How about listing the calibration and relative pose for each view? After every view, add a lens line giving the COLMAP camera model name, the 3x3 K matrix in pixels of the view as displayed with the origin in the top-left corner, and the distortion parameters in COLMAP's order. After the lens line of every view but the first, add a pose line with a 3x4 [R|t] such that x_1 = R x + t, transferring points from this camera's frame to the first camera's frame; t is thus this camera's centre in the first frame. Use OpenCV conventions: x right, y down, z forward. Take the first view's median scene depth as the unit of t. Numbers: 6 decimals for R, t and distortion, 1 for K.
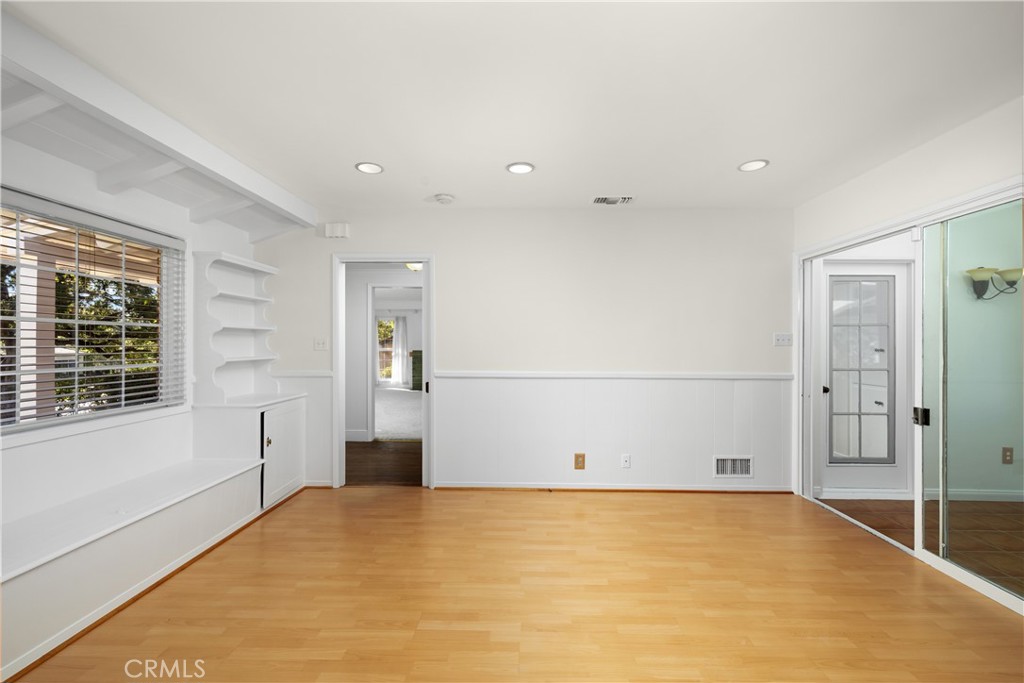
lens RADIAL K [[426.8, 0, 510.8], [0, 426.8, 343.8], [0, 0, 1]] dist [0.000360, -0.000011]
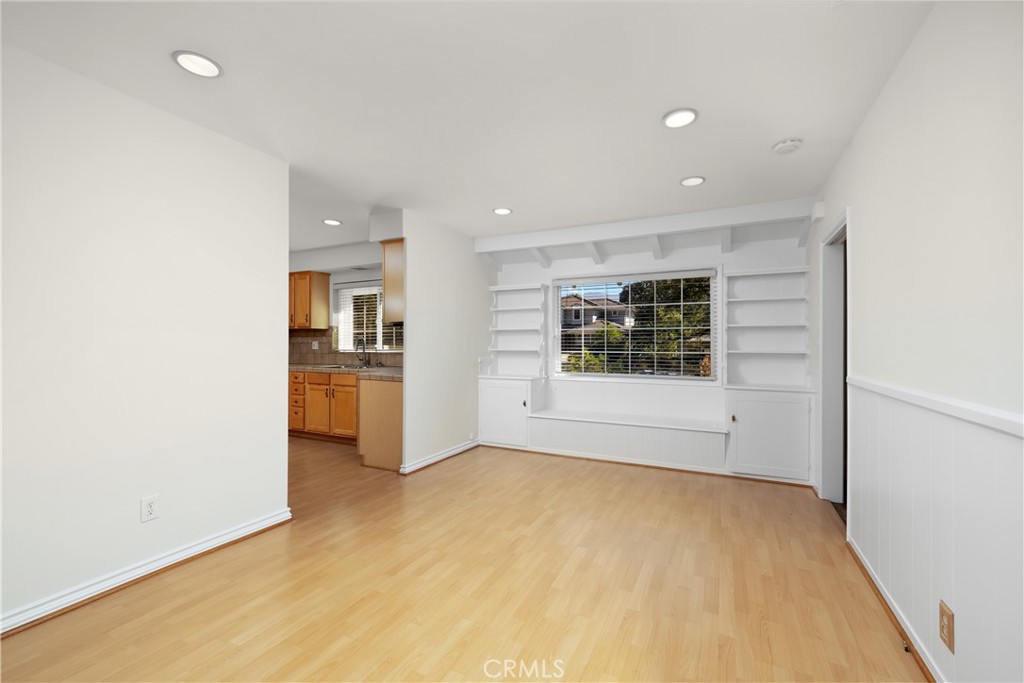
lens RADIAL K [[426.8, 0, 511.1], [0, 426.8, 344.1], [0, 0, 1]] dist [0.000360, -0.000011]
pose [[-0.426673, -0.008960, -0.904362, 0.924413], [-0.002572, 0.999959, -0.008694, 0.037325], [0.904402, -0.001383, -0.426678, 1.097286]]
